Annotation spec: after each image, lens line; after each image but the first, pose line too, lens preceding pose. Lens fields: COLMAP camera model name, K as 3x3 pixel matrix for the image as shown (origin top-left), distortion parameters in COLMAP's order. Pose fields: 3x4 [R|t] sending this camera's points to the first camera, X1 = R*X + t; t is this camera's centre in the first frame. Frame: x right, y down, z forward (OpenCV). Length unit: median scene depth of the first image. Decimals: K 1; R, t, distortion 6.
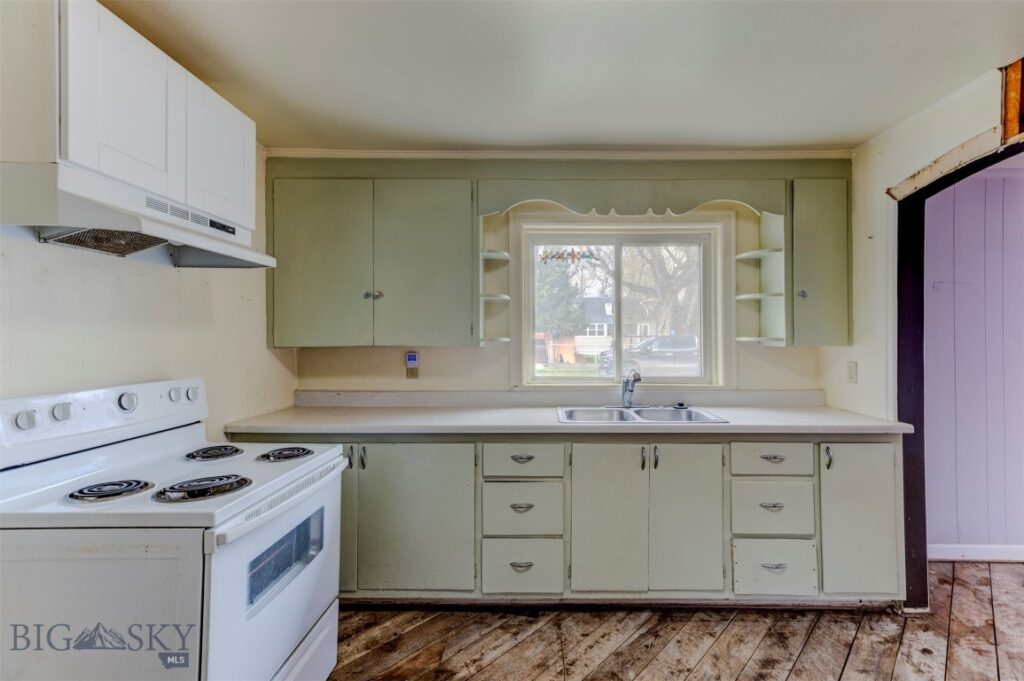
lens RADIAL K [[471.6, 0, 546.0], [0, 471.6, 332.1], [0, 0, 1]] dist [0.014758, 0.000984]
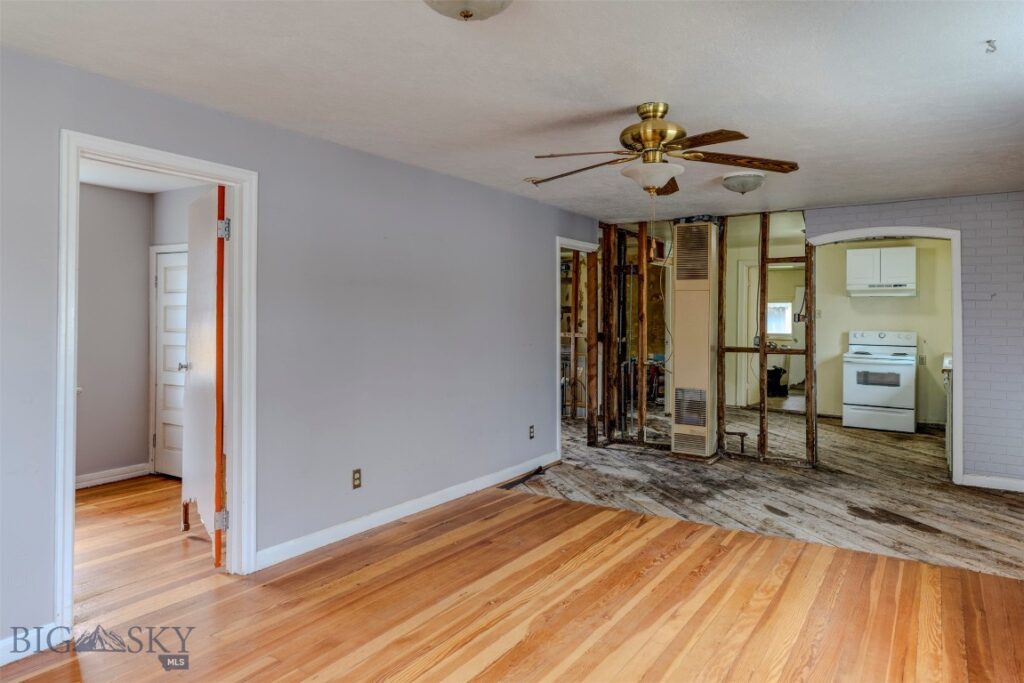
lens RADIAL K [[665.2, 0, 509.0], [0, 665.2, 308.1], [0, 0, 1]] dist [0.013752, -0.011762]
pose [[-0.541383, -0.013690, -0.840665, 3.240121], [-0.000985, 0.999877, -0.015648, 0.006647], [0.840776, -0.007644, -0.541330, 0.857712]]
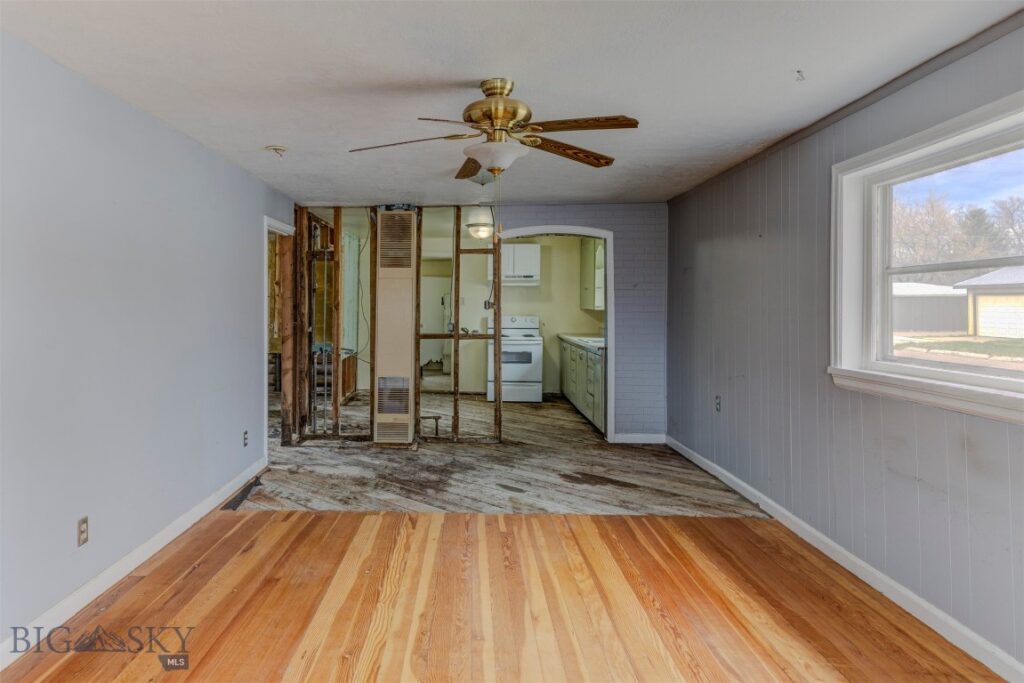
lens RADIAL K [[653.7, 0, 437.3], [0, 653.7, 295.5], [0, 0, 1]] dist [0.016286, -0.006335]
pose [[-0.047498, -0.014079, -0.998772, 3.208514], [0.006521, 0.999875, -0.014405, 0.001313], [0.998850, -0.007197, -0.047400, 0.366242]]
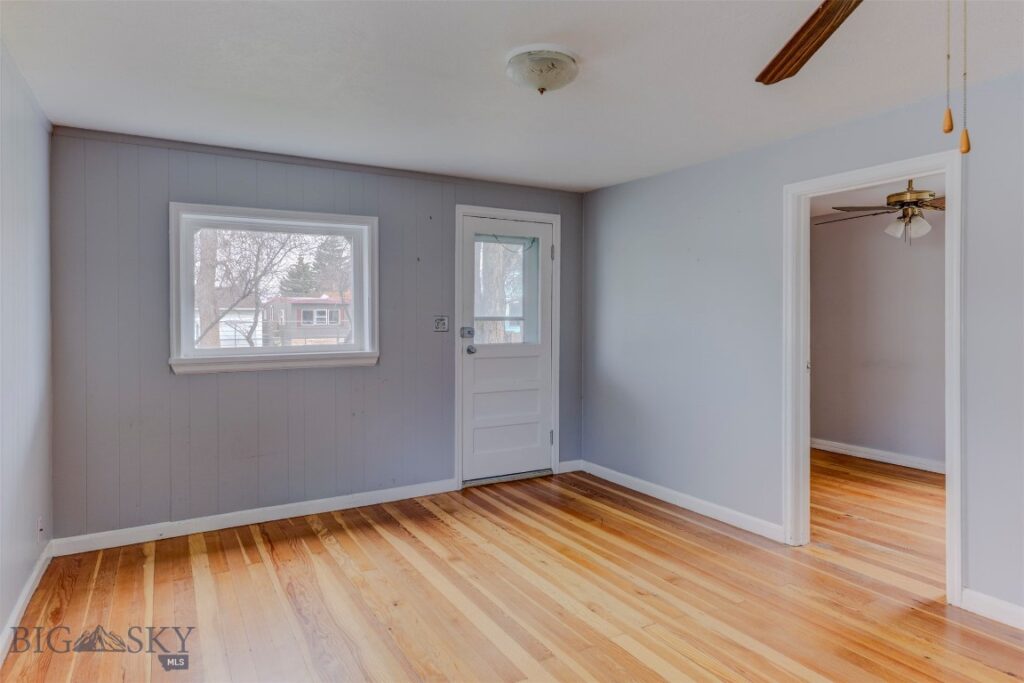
lens RADIAL K [[600.2, 0, 513.7], [0, 600.2, 323.9], [0, 0, 1]] dist [0.015636, -0.003083]
pose [[-0.496013, -0.002719, 0.868311, 1.847343], [0.000032, 0.999995, 0.003150, 0.014125], [-0.868315, 0.001590, -0.496010, 0.903939]]
